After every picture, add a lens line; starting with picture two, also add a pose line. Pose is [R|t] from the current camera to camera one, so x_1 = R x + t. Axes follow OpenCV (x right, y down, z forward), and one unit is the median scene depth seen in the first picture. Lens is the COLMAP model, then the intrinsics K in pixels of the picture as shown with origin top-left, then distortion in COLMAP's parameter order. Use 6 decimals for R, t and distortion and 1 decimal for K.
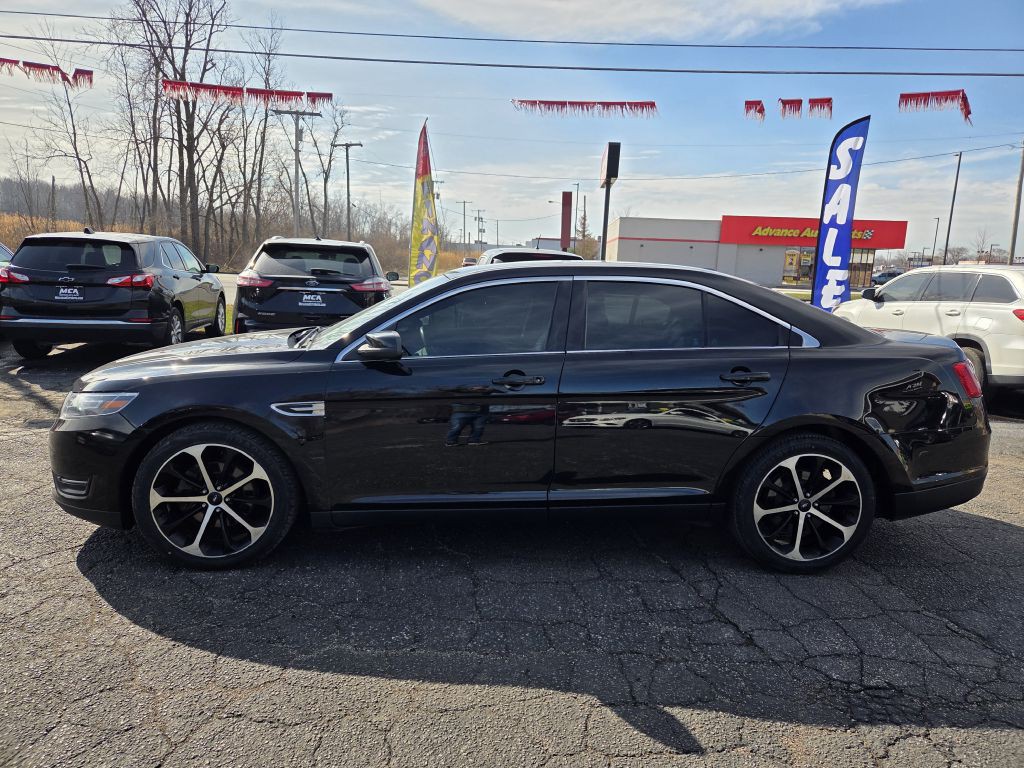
lens RADIAL K [[744.1, 0, 443.5], [0, 744.1, 384.0], [0, 0, 1]] dist [0.034974, -0.003523]
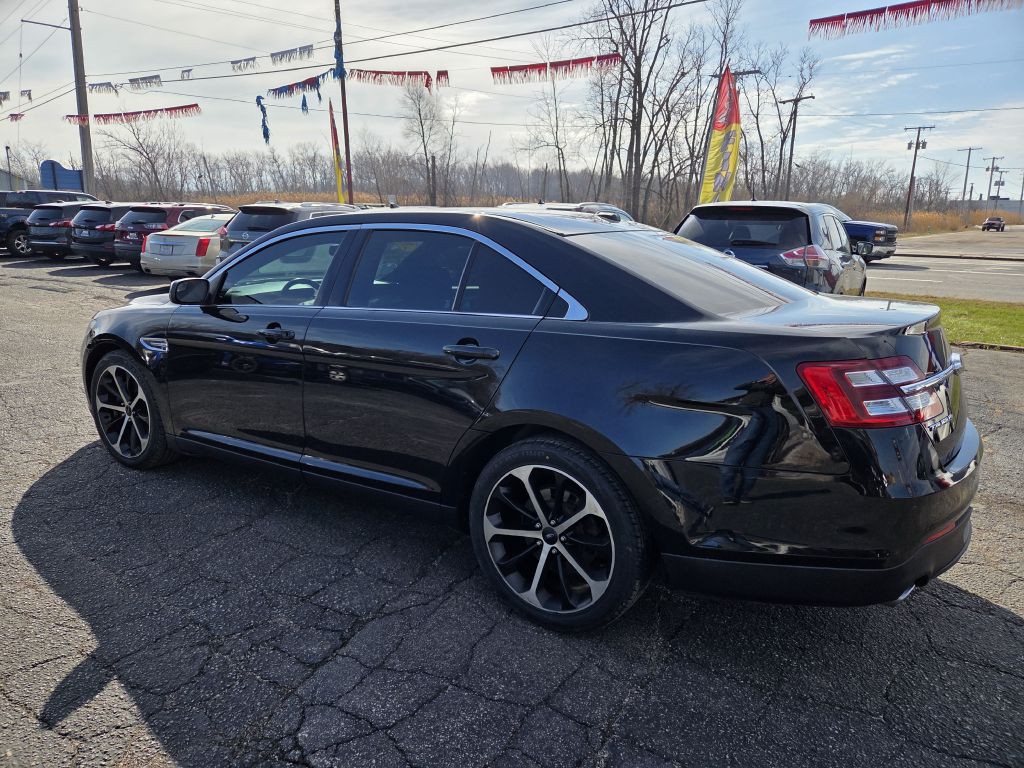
lens RADIAL K [[691.9, 0, 512.0], [0, 691.9, 384.0], [0, 0, 1]] dist [0.075201, -0.059831]
pose [[0.772445, 0.114136, -0.624741, 0.858391], [-0.084450, 0.993442, 0.077079, -0.033578], [0.629441, -0.006780, 0.777018, 0.454064]]
